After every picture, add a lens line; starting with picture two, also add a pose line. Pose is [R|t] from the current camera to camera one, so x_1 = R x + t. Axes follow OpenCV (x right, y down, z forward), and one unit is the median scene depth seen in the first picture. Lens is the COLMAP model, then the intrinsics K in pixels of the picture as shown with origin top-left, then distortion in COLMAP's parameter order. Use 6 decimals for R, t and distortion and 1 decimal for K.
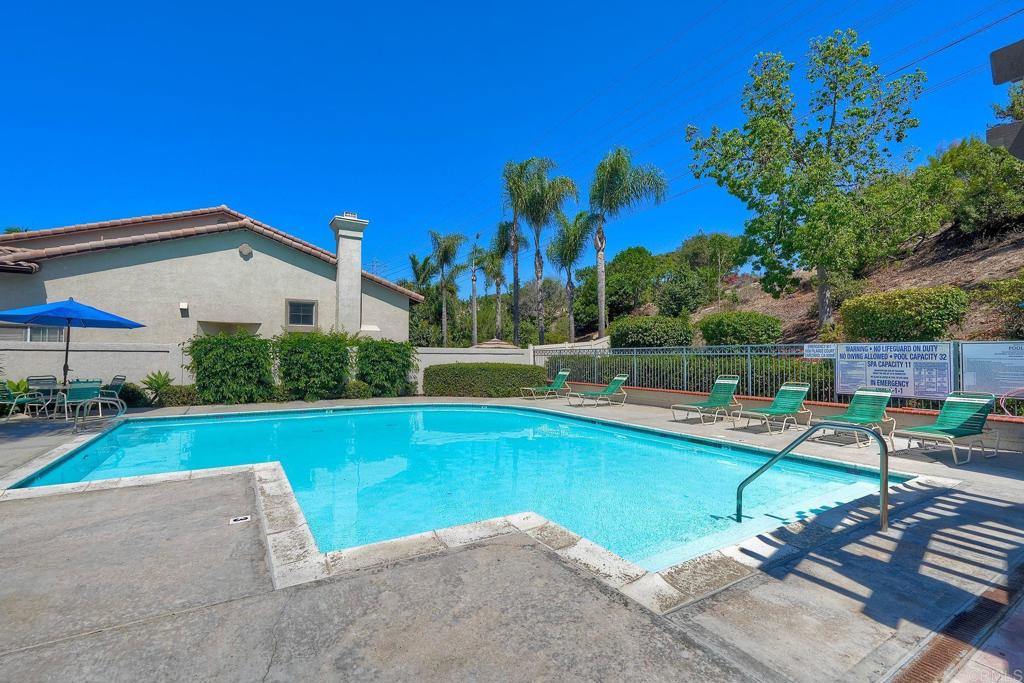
lens RADIAL K [[449.1, 0, 507.1], [0, 449.1, 343.4], [0, 0, 1]] dist [0.002821, 0.000268]
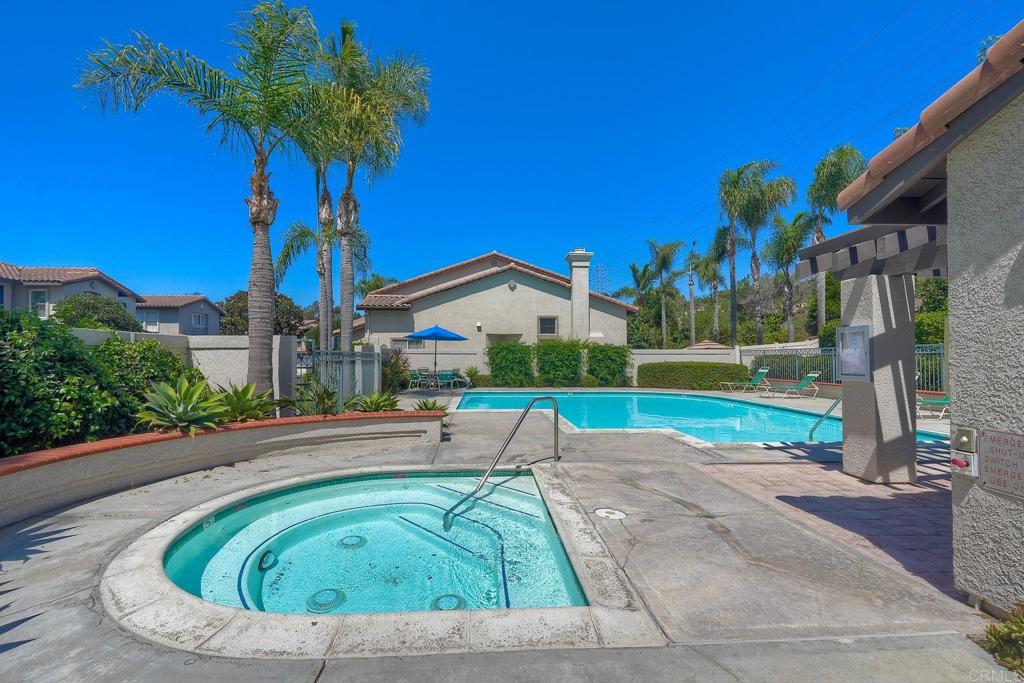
lens RADIAL K [[449.1, 0, 508.3], [0, 449.1, 347.7], [0, 0, 1]] dist [0.002821, 0.000268]
pose [[0.881860, -0.013093, -0.471329, 0.085357], [0.017210, 0.999842, 0.004424, -0.007117], [0.471197, -0.012013, 0.881946, -0.274810]]
